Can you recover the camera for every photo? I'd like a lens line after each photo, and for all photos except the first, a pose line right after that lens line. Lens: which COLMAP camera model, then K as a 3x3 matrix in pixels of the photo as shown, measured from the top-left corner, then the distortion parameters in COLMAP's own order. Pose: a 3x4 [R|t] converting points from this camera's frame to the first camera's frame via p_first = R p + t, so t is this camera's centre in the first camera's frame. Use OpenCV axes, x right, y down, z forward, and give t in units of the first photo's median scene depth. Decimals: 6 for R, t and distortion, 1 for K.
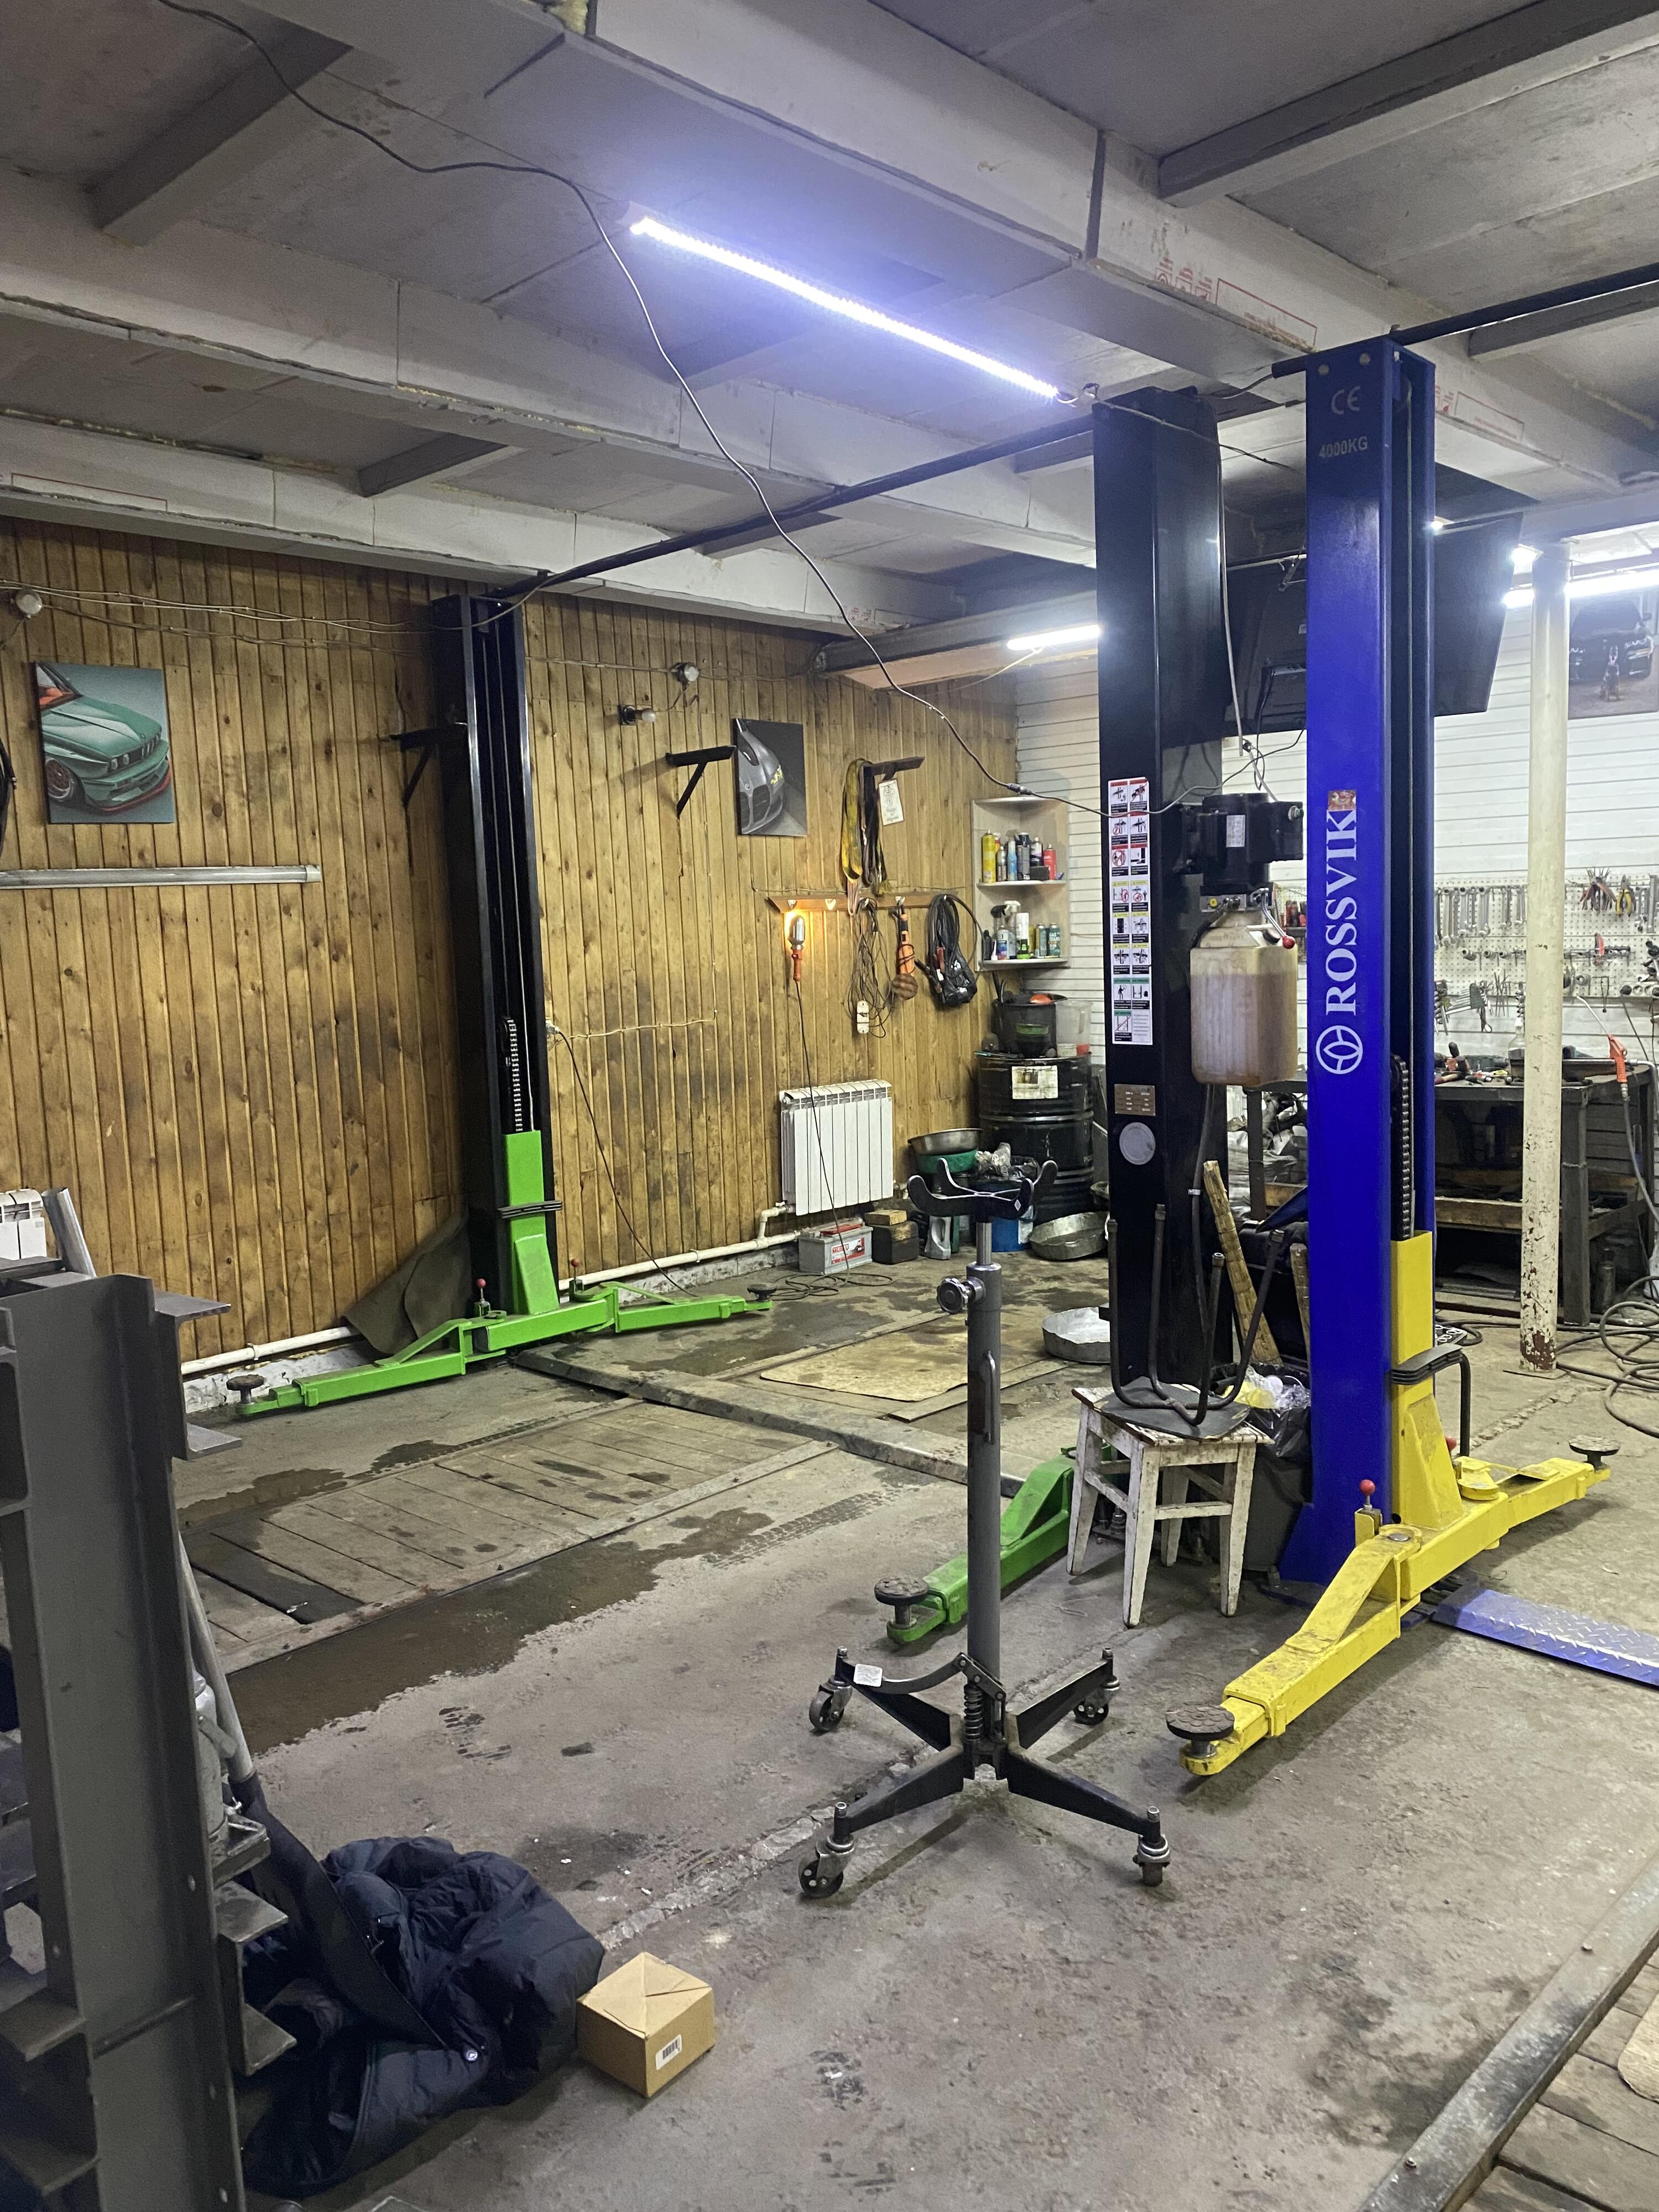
lens RADIAL K [[1676.4, 0, 859.5], [0, 1676.4, 1104.9], [0, 0, 1]] dist [0.020895, -0.031011]
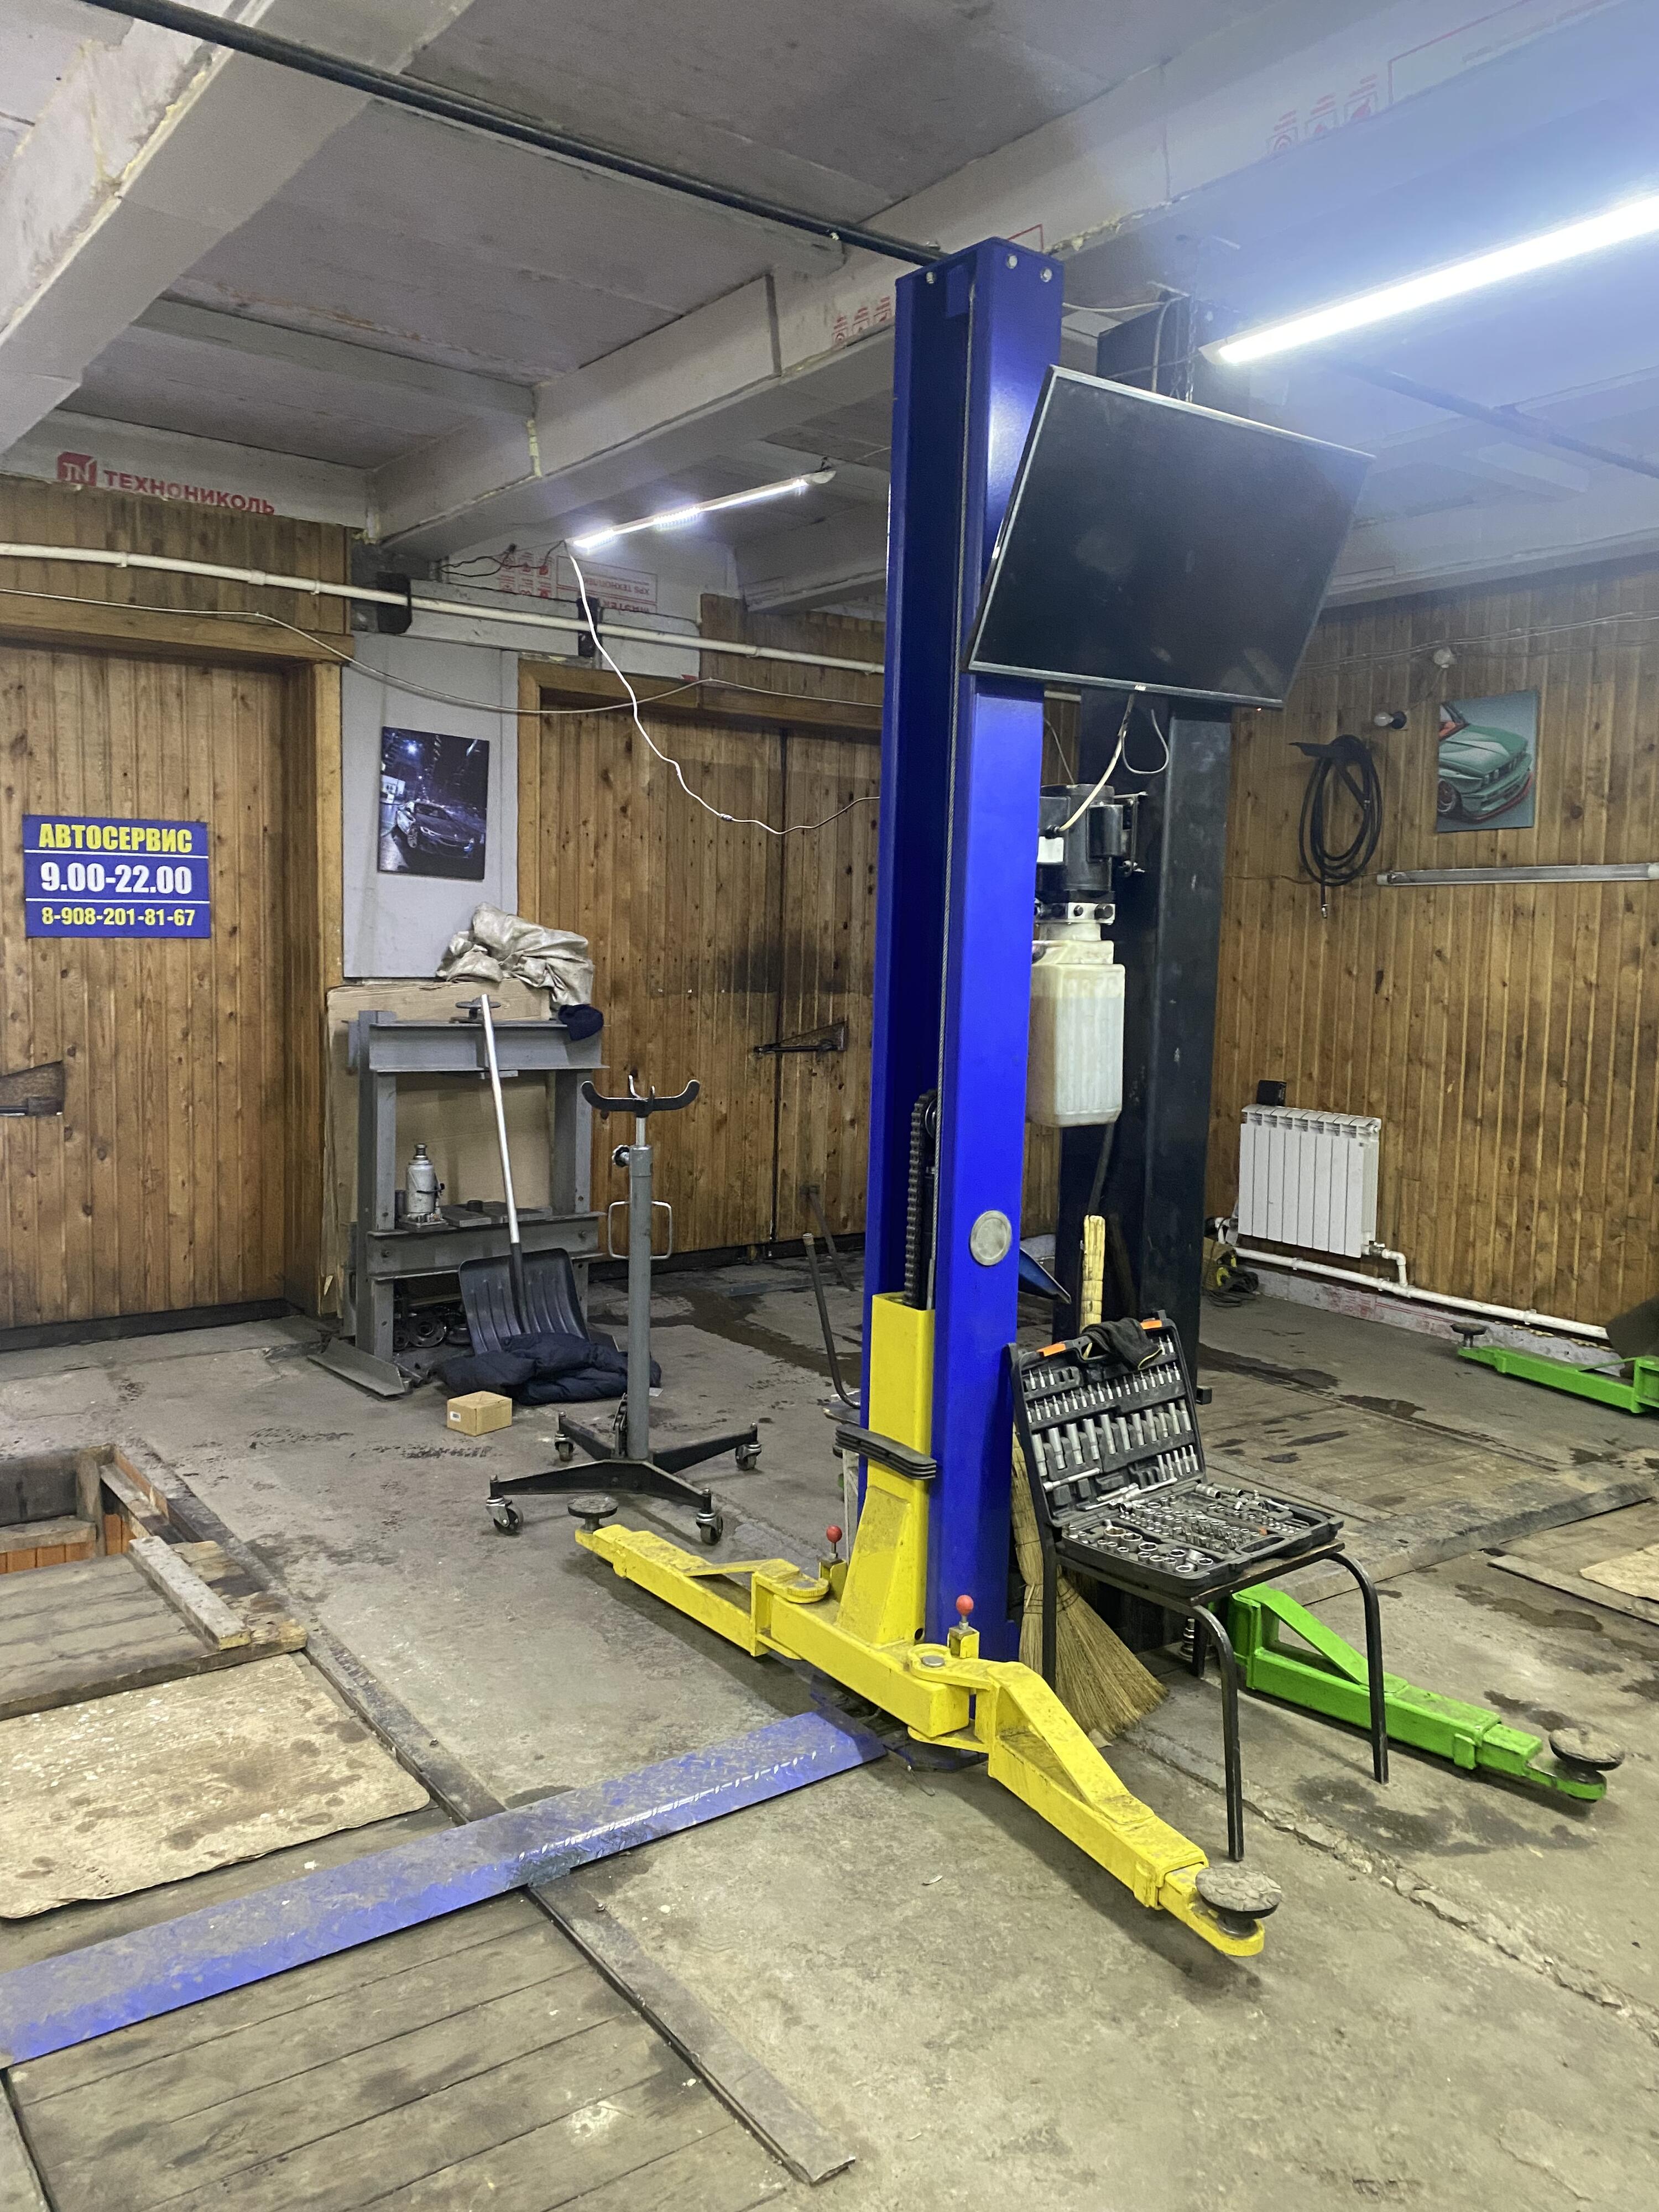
lens RADIAL K [[1694.1, 0, 829.1], [0, 1694.1, 1138.9], [0, 0, 1]] dist [0.033195, -0.020641]
pose [[-0.205559, 0.153676, -0.966504, 1.283168], [-0.125522, 0.975297, 0.181771, -0.177291], [0.970562, 0.158682, -0.181191, 1.235231]]
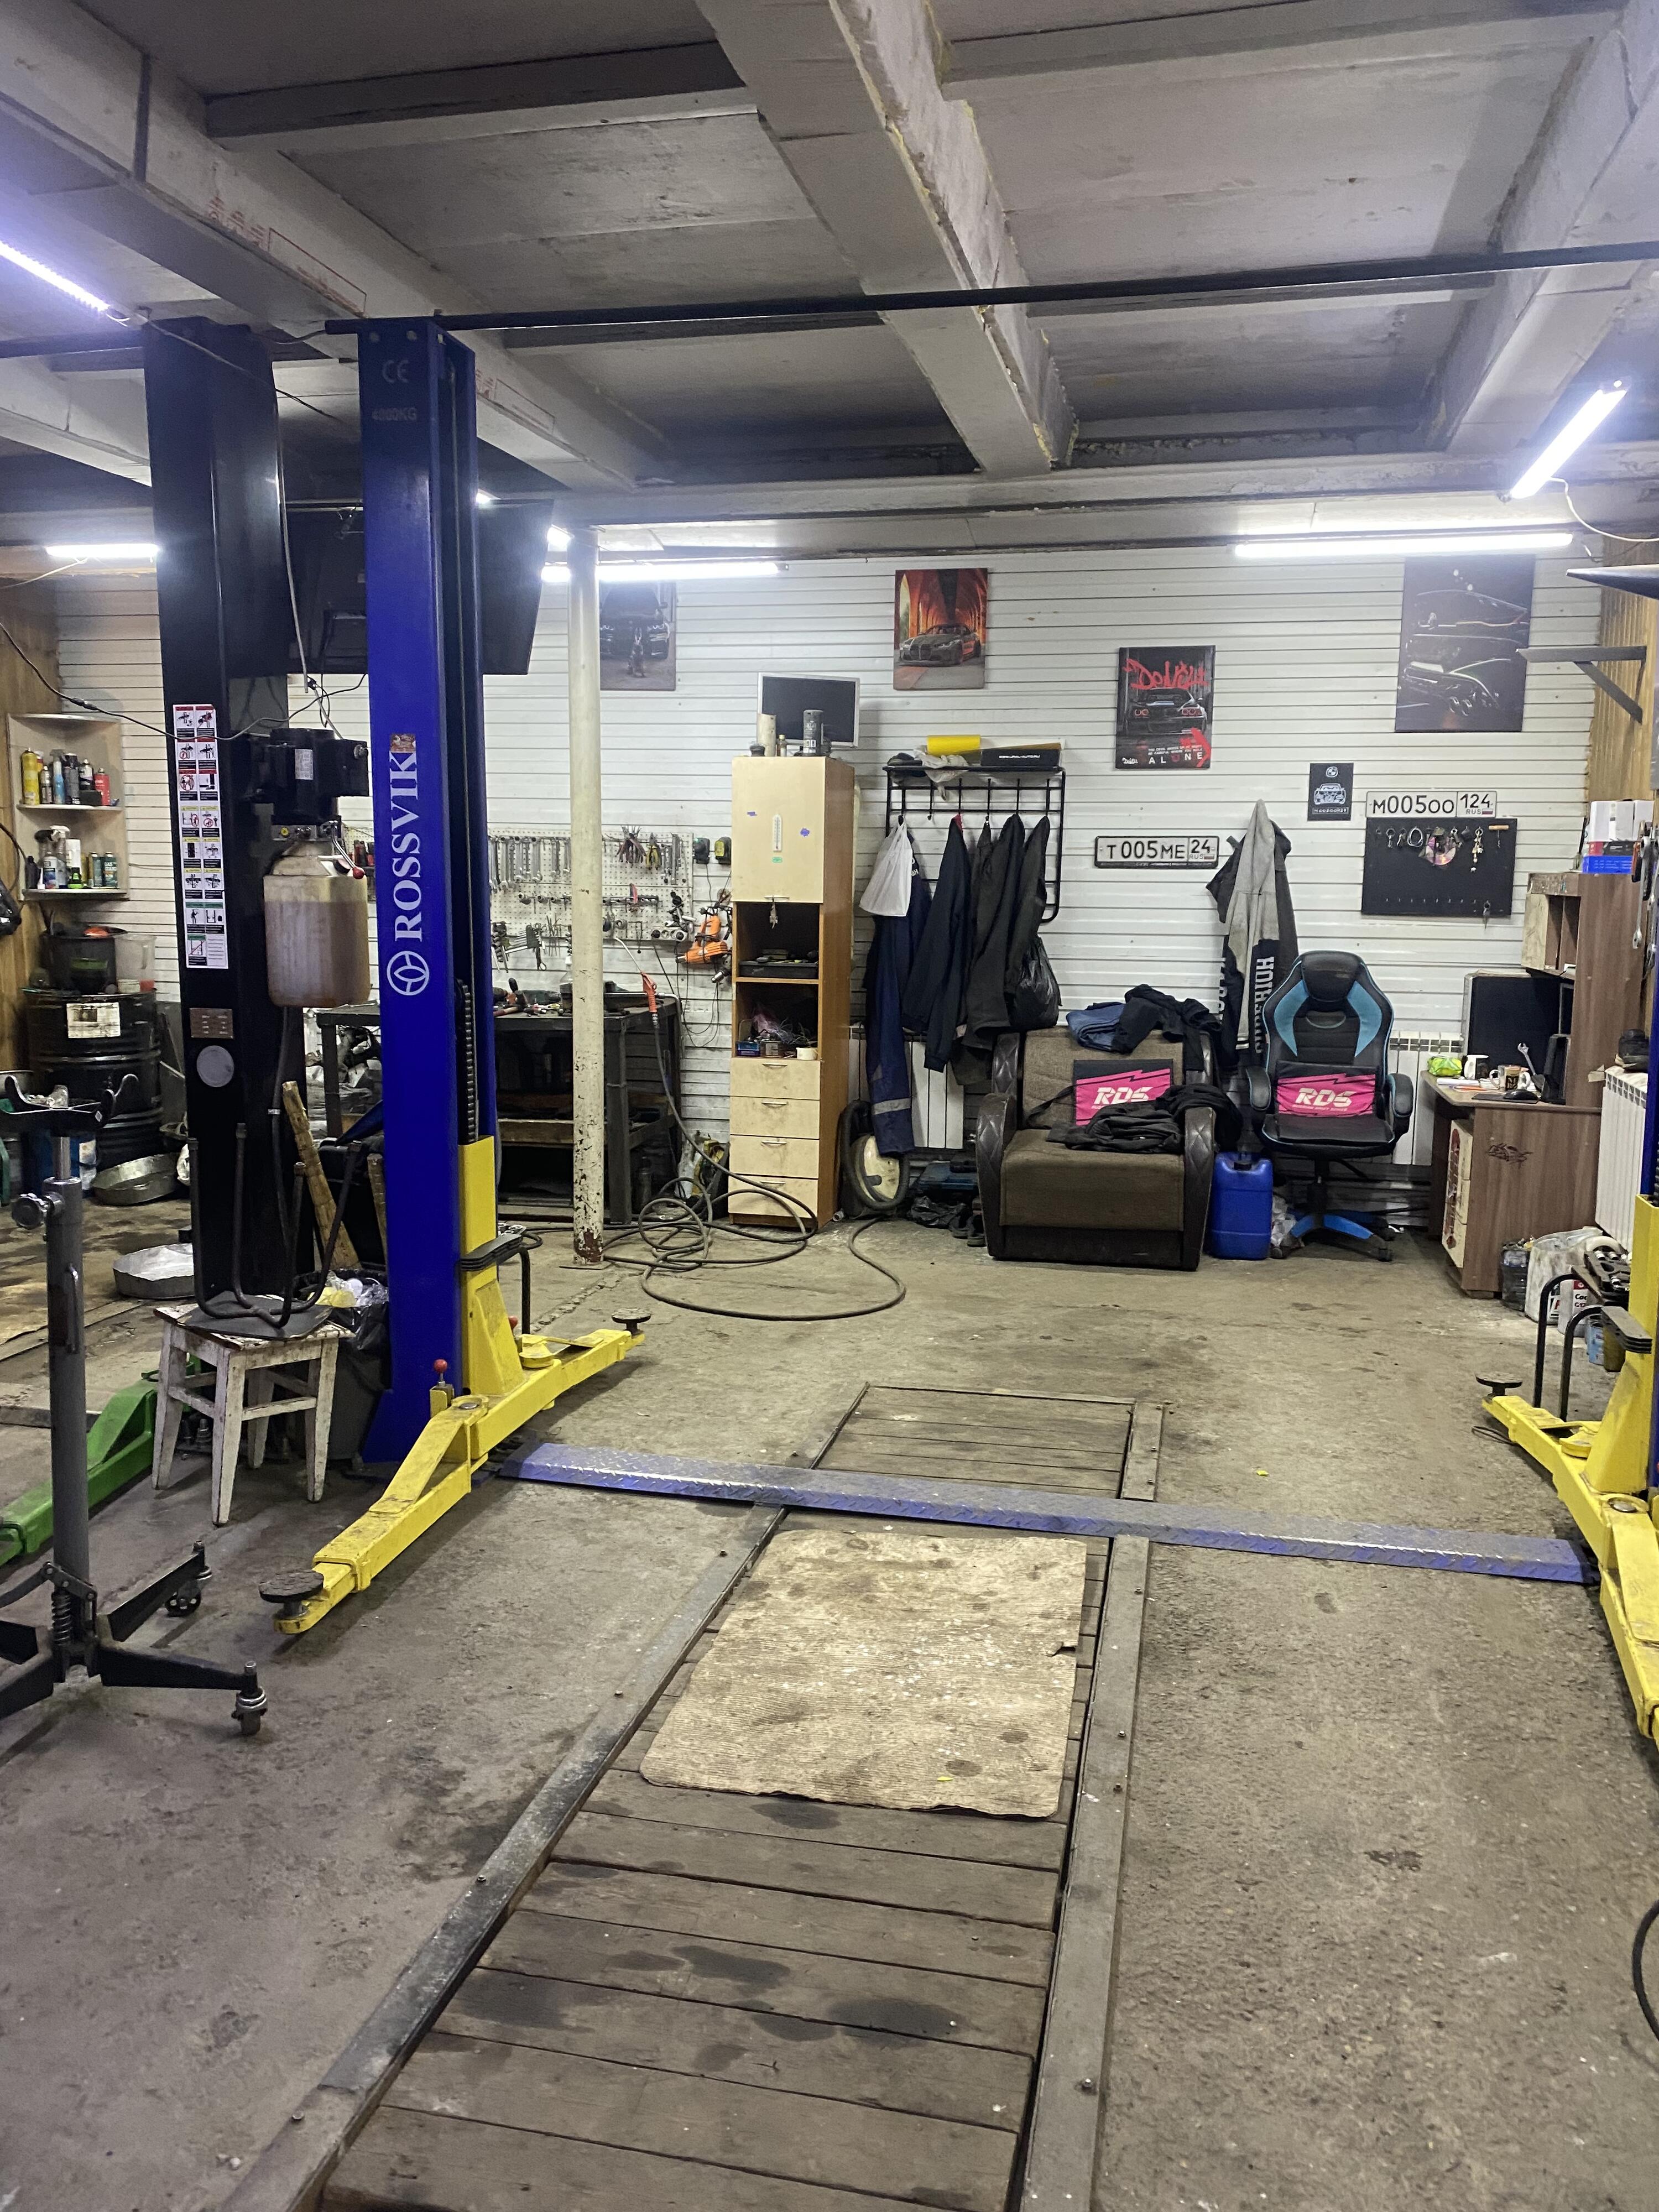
lens RADIAL K [[1694.1, 0, 829.1], [0, 1694.1, 1138.9], [0, 0, 1]] dist [0.033195, -0.020641]
pose [[0.869059, -0.034178, 0.493526, -0.024574], [0.011173, 0.998712, 0.049490, 0.022211], [-0.494582, -0.037495, 0.868322, -0.098802]]
